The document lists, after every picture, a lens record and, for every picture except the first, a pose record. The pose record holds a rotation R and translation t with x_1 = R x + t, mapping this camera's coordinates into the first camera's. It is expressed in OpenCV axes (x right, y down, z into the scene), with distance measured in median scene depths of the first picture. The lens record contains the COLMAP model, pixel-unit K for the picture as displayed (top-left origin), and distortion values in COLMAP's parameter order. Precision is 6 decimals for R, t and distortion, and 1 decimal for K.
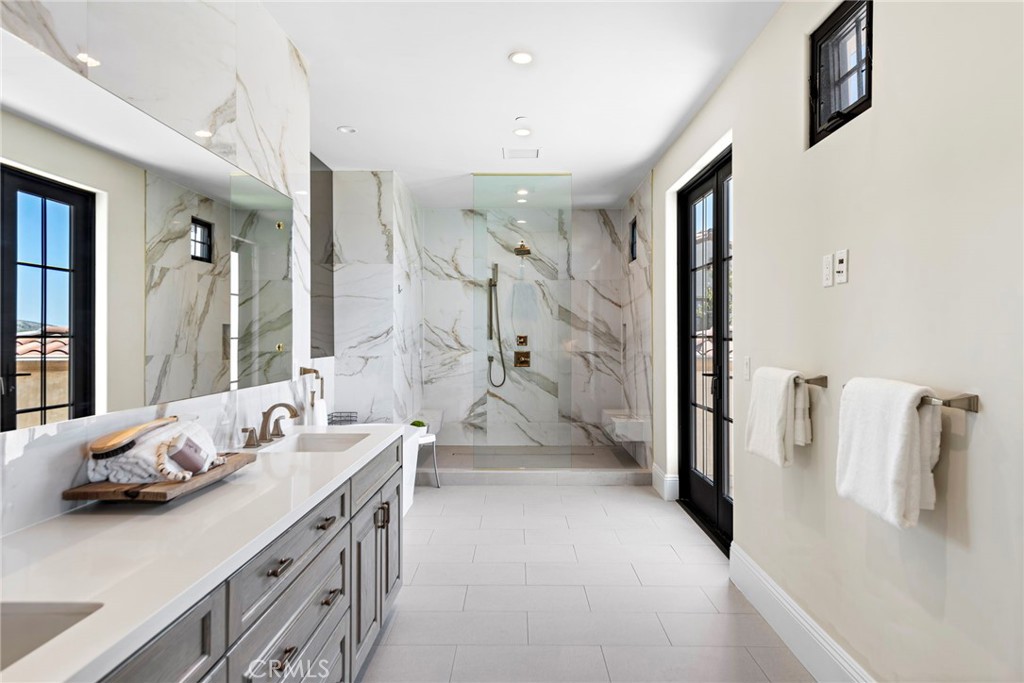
lens RADIAL K [[612.9, 0, 511.8], [0, 612.9, 336.6], [0, 0, 1]] dist [0.017247, -0.001640]
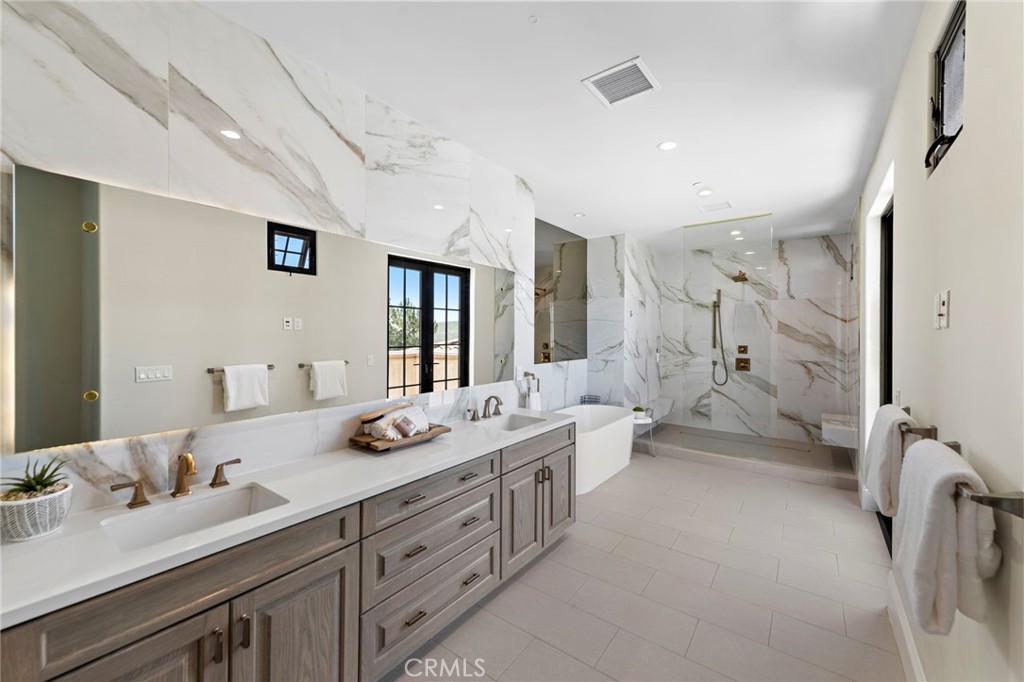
lens RADIAL K [[407.4, 0, 514.0], [0, 407.4, 332.2], [0, 0, 1]] dist [0.010110, -0.000235]
pose [[0.802494, 0.002993, -0.596653, 0.173709], [-0.003409, 0.999994, 0.000432, -0.034613], [0.596651, 0.001687, 0.802499, 0.066285]]
